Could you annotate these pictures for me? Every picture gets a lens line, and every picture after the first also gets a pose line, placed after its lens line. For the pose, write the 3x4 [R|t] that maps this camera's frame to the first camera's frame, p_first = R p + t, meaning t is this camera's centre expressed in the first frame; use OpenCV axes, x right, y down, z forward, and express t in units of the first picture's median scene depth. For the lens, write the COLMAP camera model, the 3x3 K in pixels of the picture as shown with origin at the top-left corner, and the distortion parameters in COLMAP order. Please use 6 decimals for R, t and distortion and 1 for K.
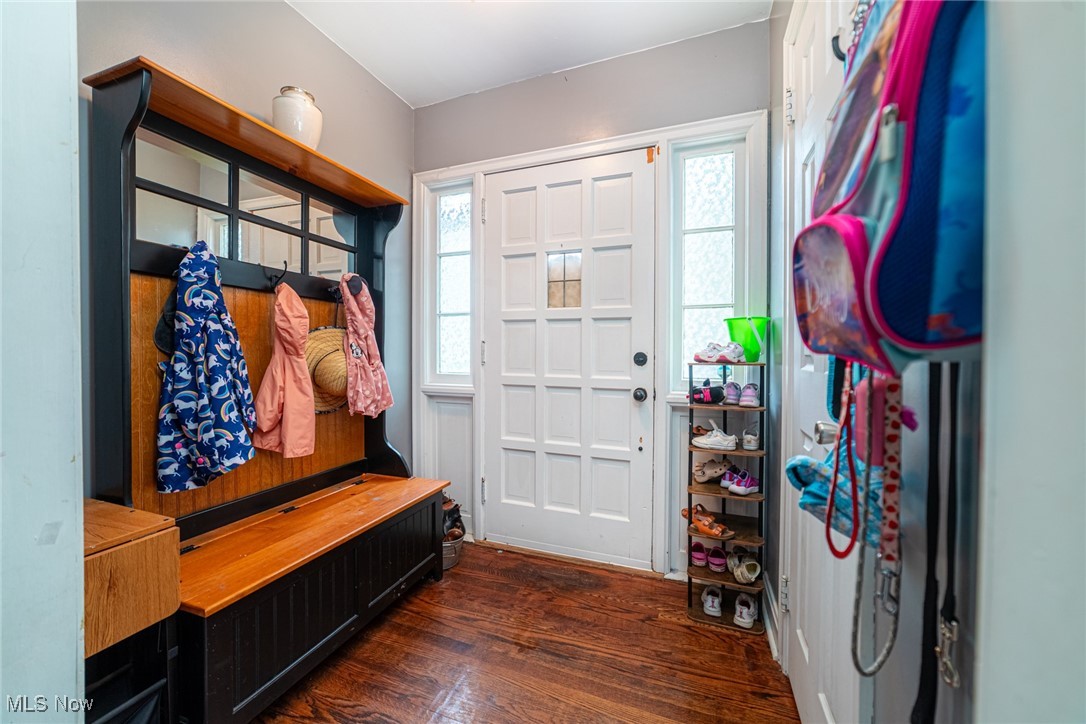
lens RADIAL K [[406.6, 0, 545.5], [0, 406.6, 357.9], [0, 0, 1]] dist [0.001011, 0.000134]
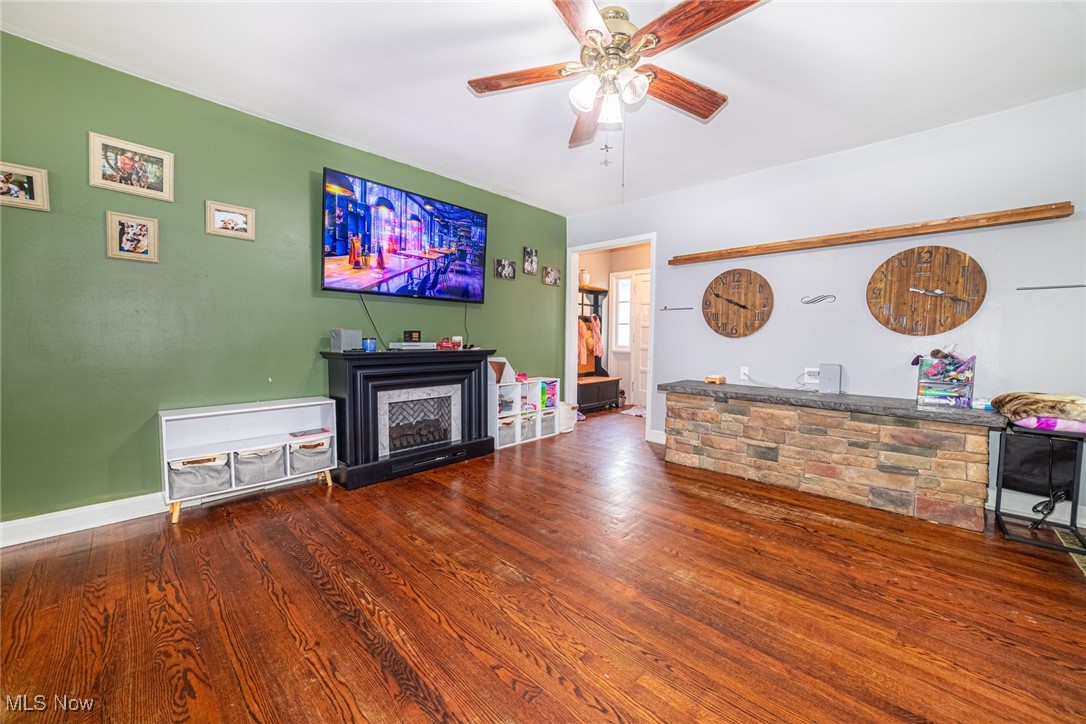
lens RADIAL K [[406.6, 0, 541.6], [0, 406.6, 358.3], [0, 0, 1]] dist [0.001011, 0.000134]
pose [[0.920122, 0.026175, -0.390757, 0.413721], [-0.010928, 0.999091, 0.041192, 0.020866], [0.391480, -0.033631, 0.919572, -2.096605]]
